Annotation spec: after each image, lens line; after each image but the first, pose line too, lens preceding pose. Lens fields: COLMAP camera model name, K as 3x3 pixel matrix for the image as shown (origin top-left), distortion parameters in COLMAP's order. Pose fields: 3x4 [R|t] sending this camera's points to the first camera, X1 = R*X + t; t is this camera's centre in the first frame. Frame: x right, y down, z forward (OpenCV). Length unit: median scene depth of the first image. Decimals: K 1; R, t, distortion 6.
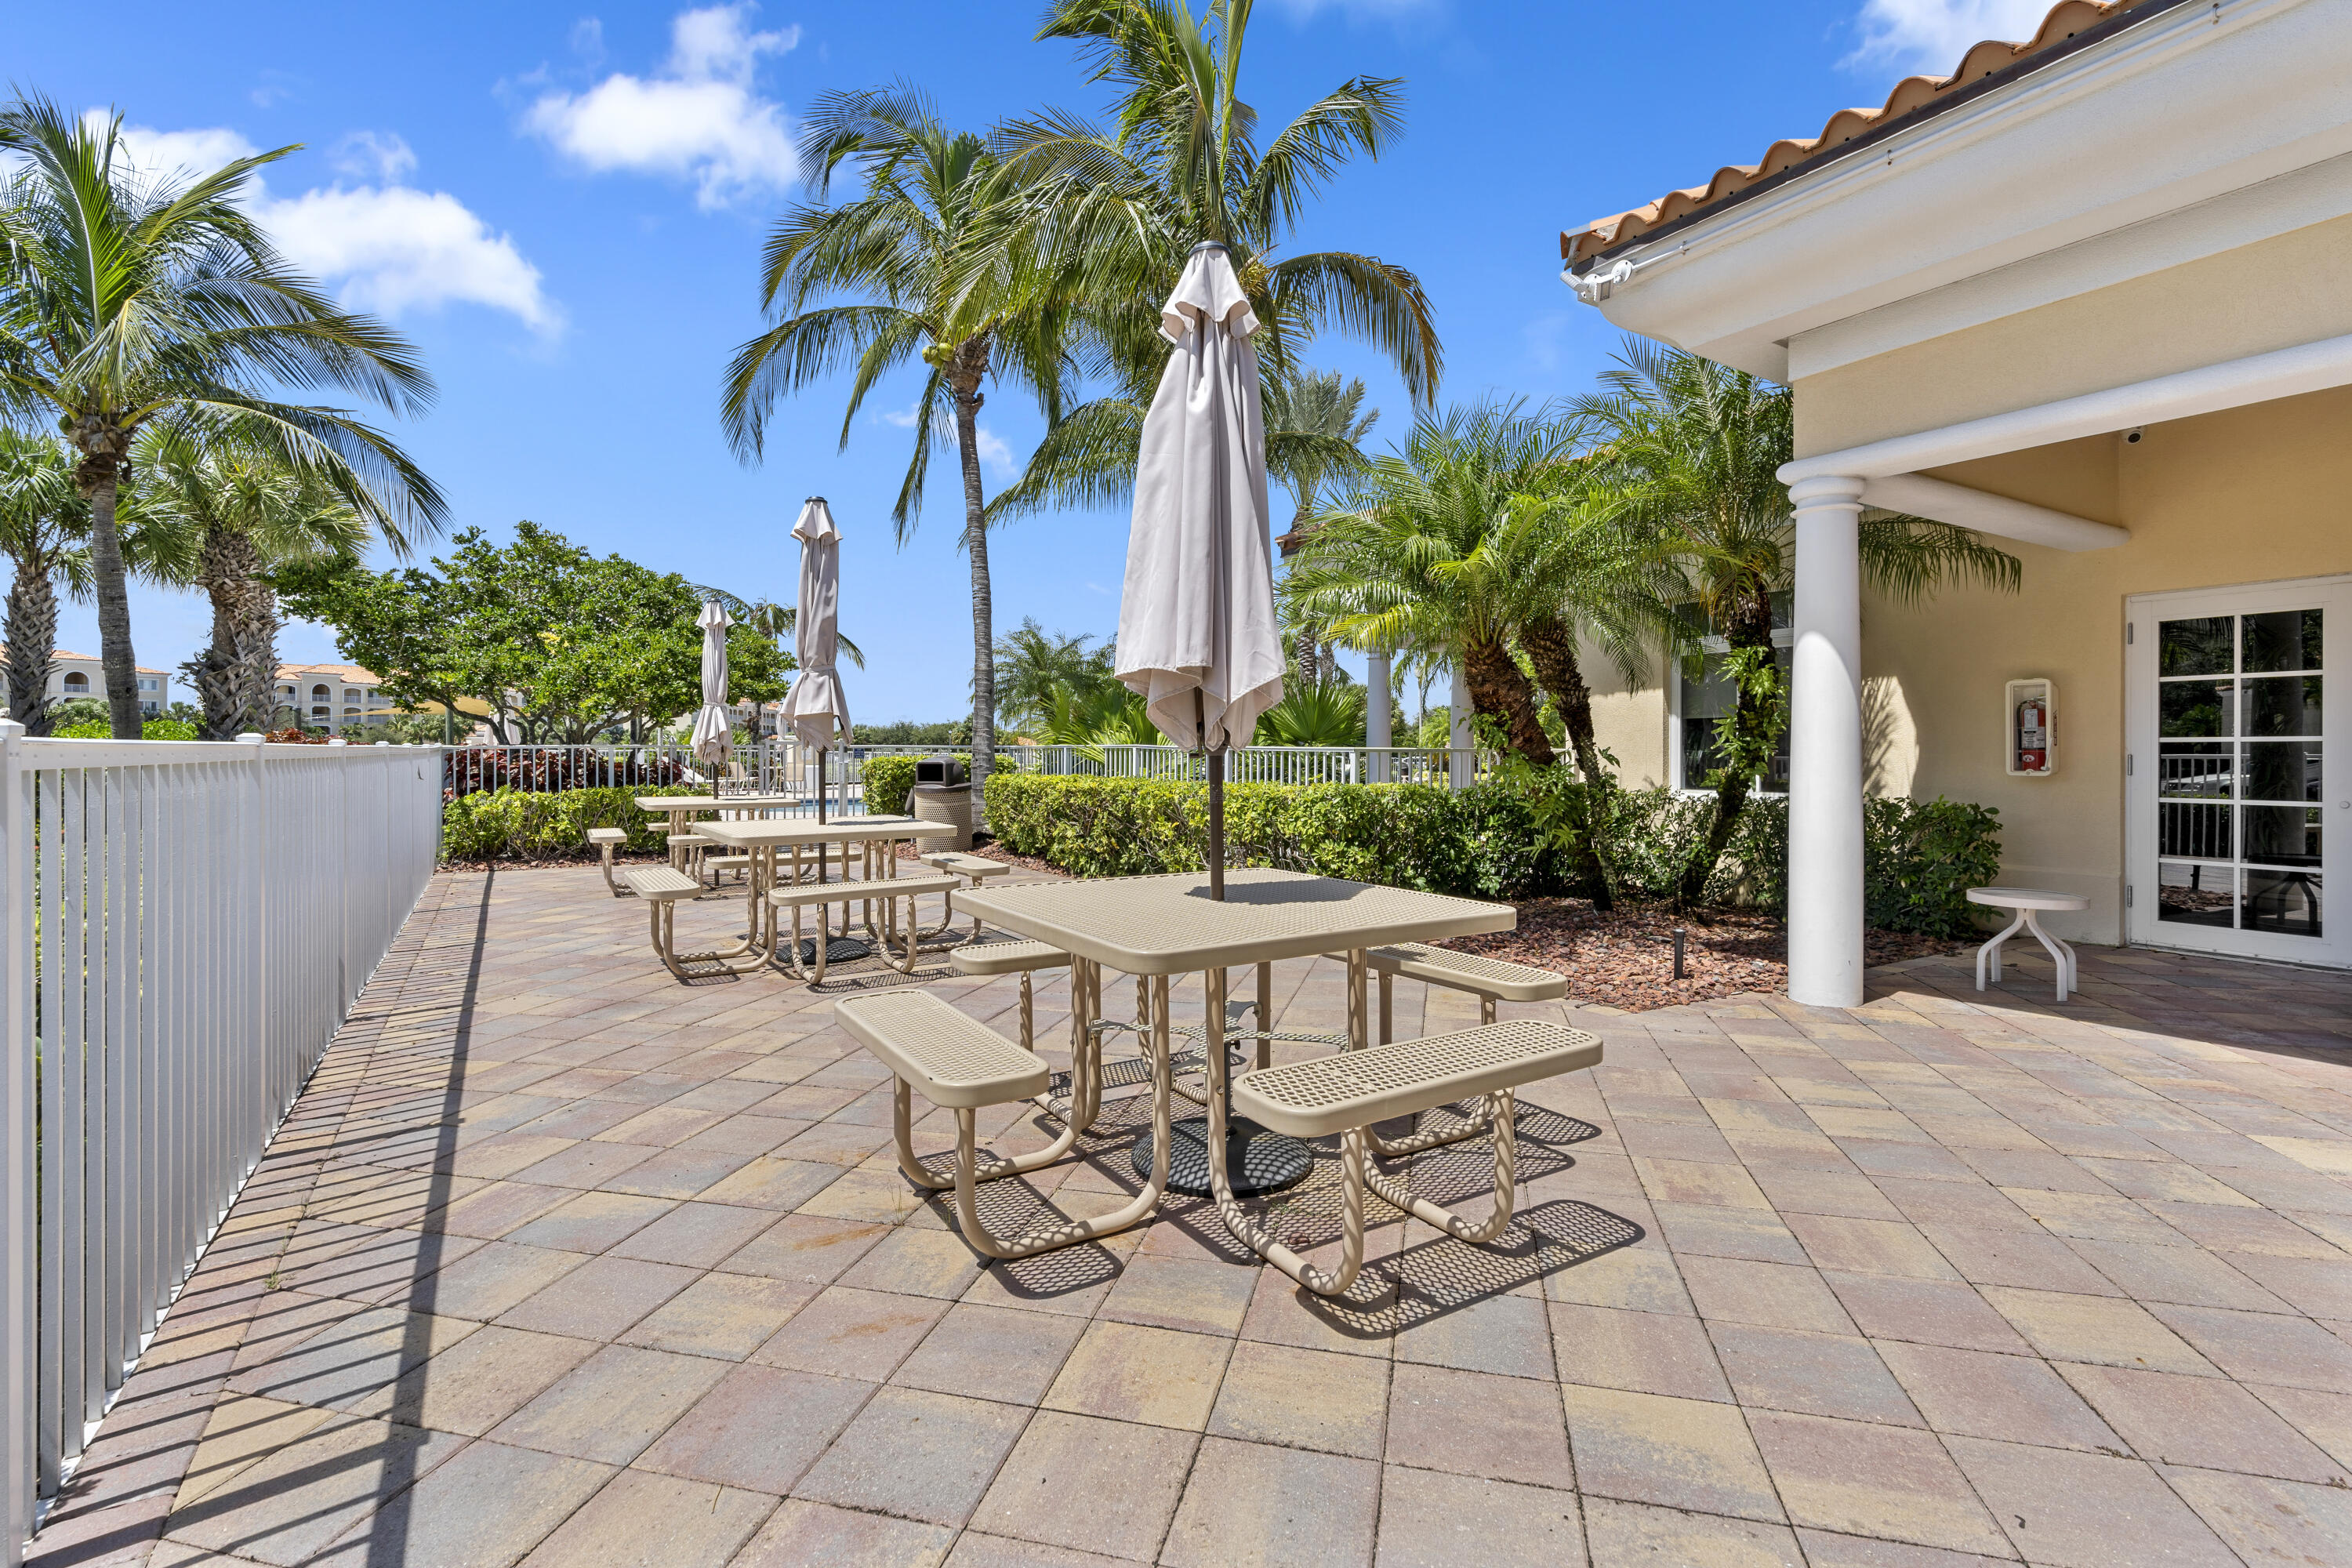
lens RADIAL K [[1070.2, 0, 1180.2], [0, 1070.2, 747.7], [0, 0, 1]] dist [0.000588, 0.000153]
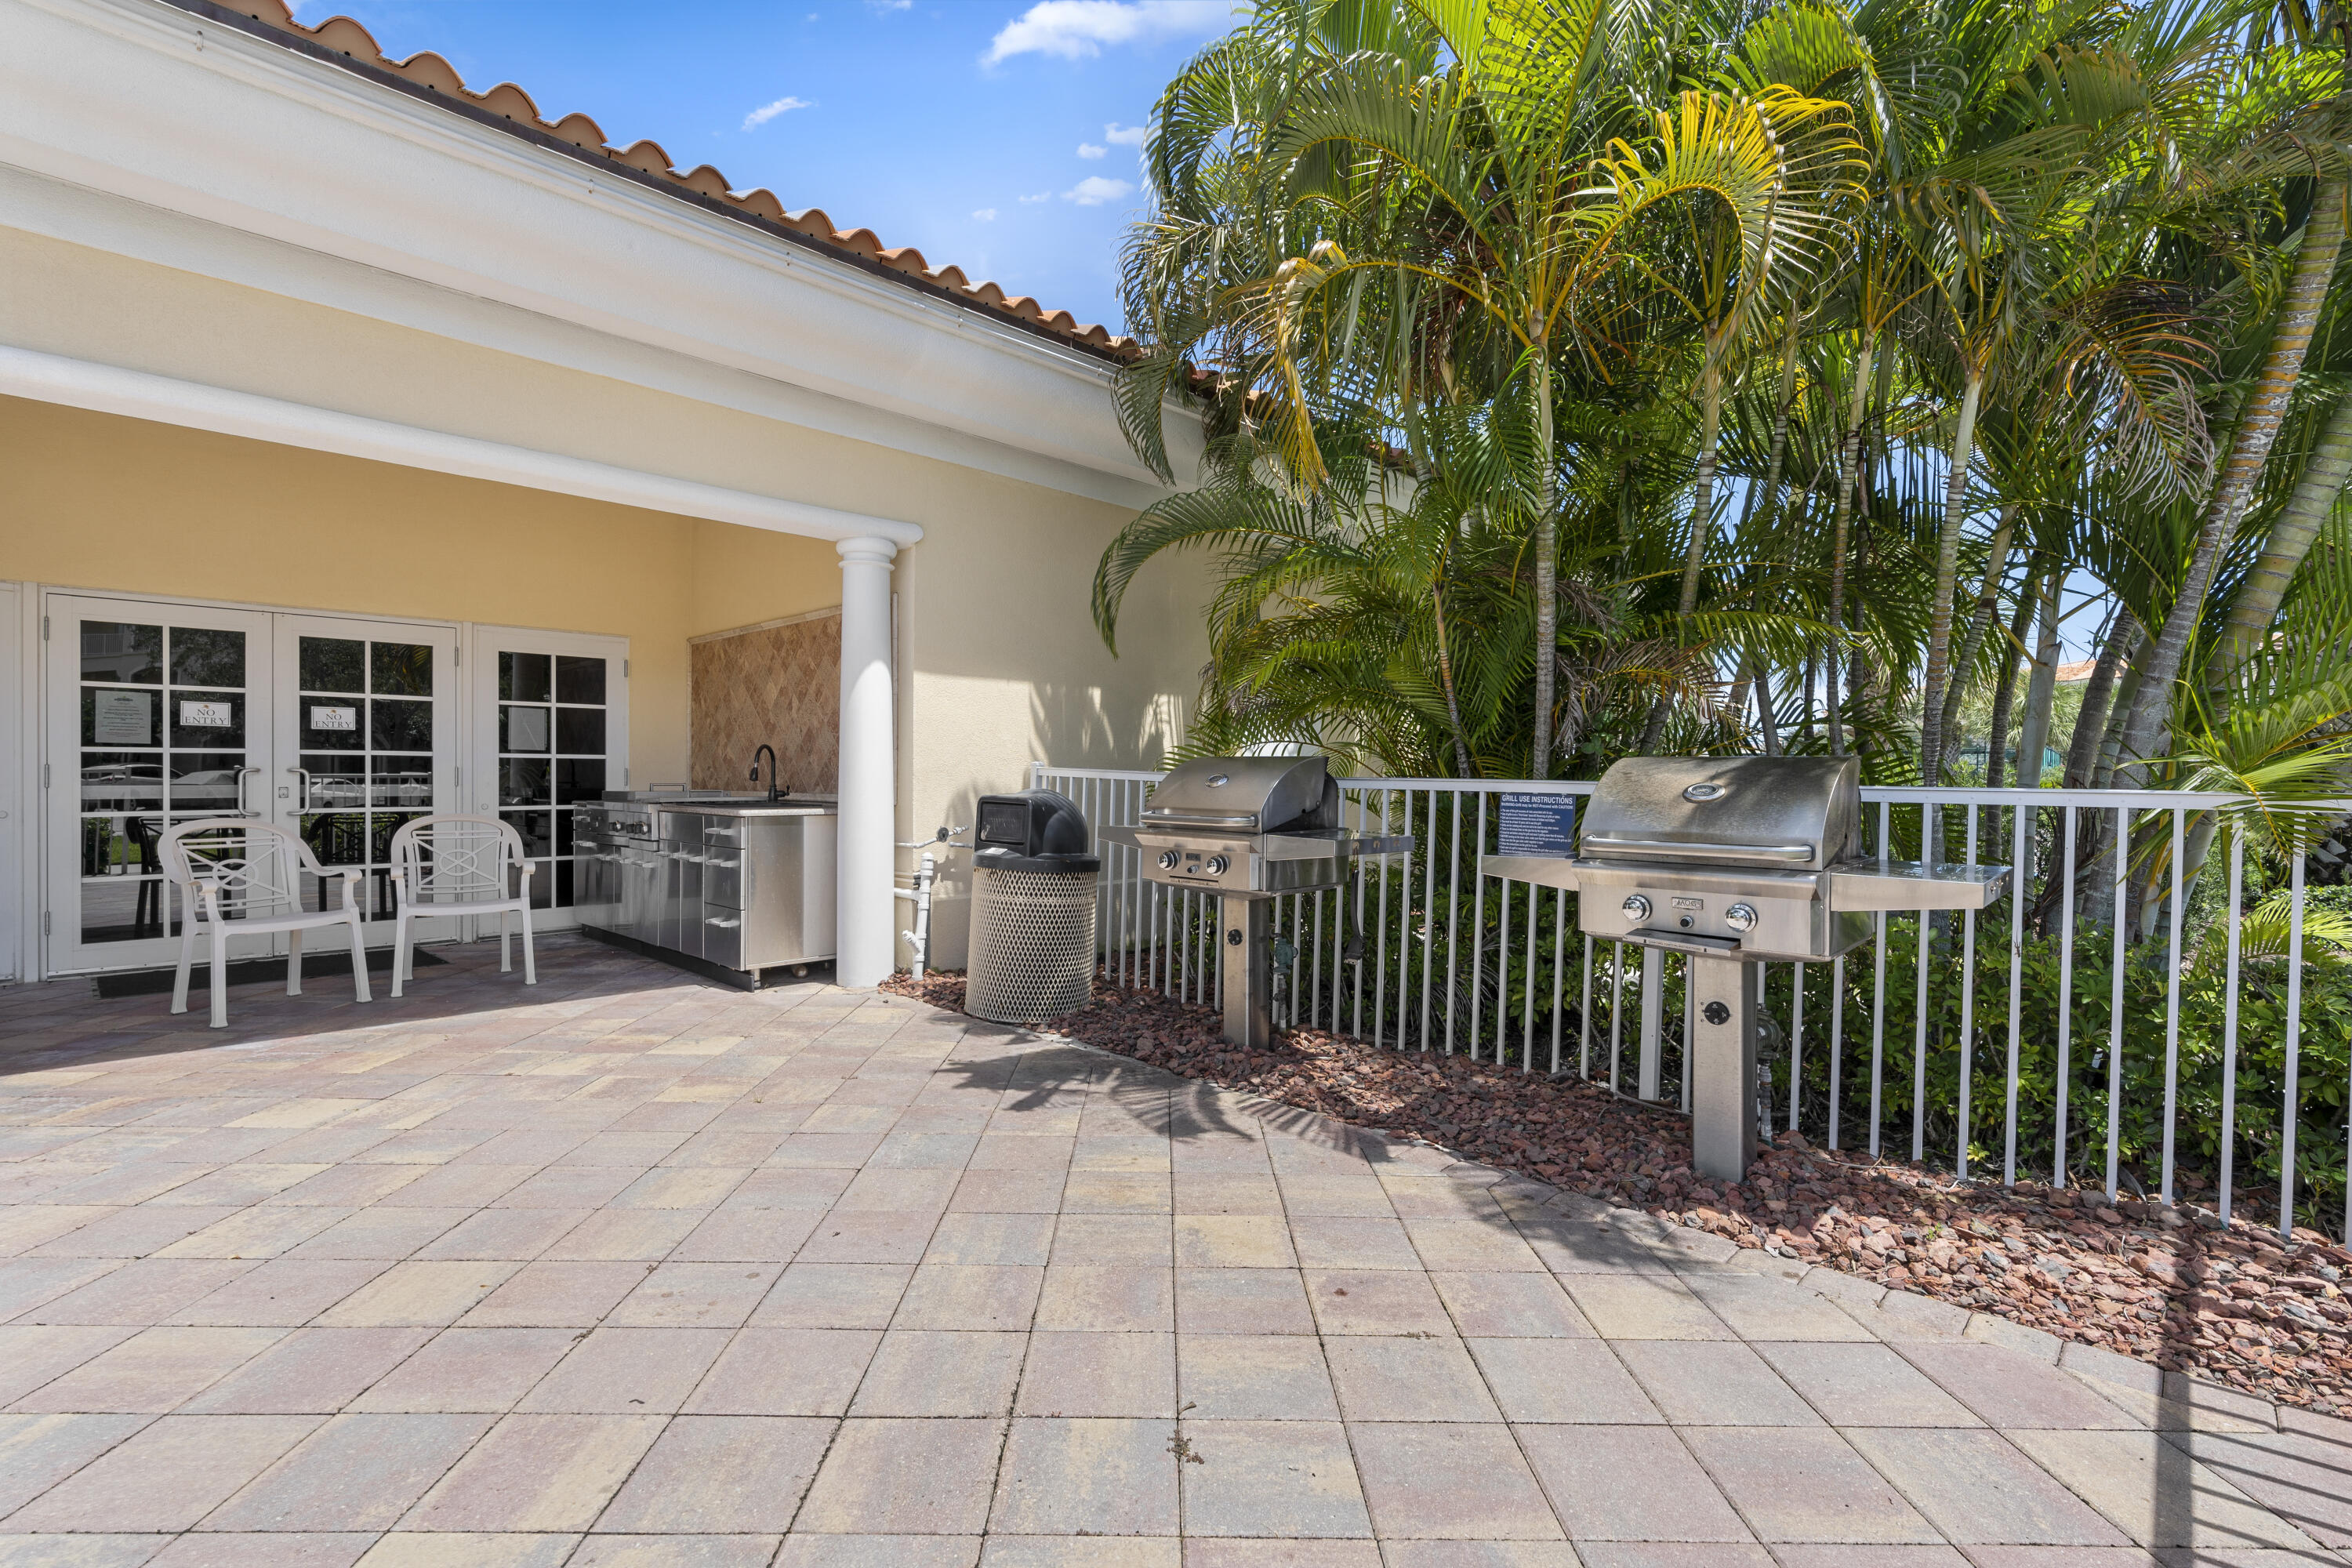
lens RADIAL K [[1095.9, 0, 1176.0], [0, 1095.9, 784.0], [0, 0, 1]] dist [0.000618, 0.000144]
pose [[-0.258516, -0.008756, 0.965967, -0.353938], [-0.012933, 0.999901, 0.005602, 0.009053], [-0.965920, -0.011045, -0.258604, 0.470945]]
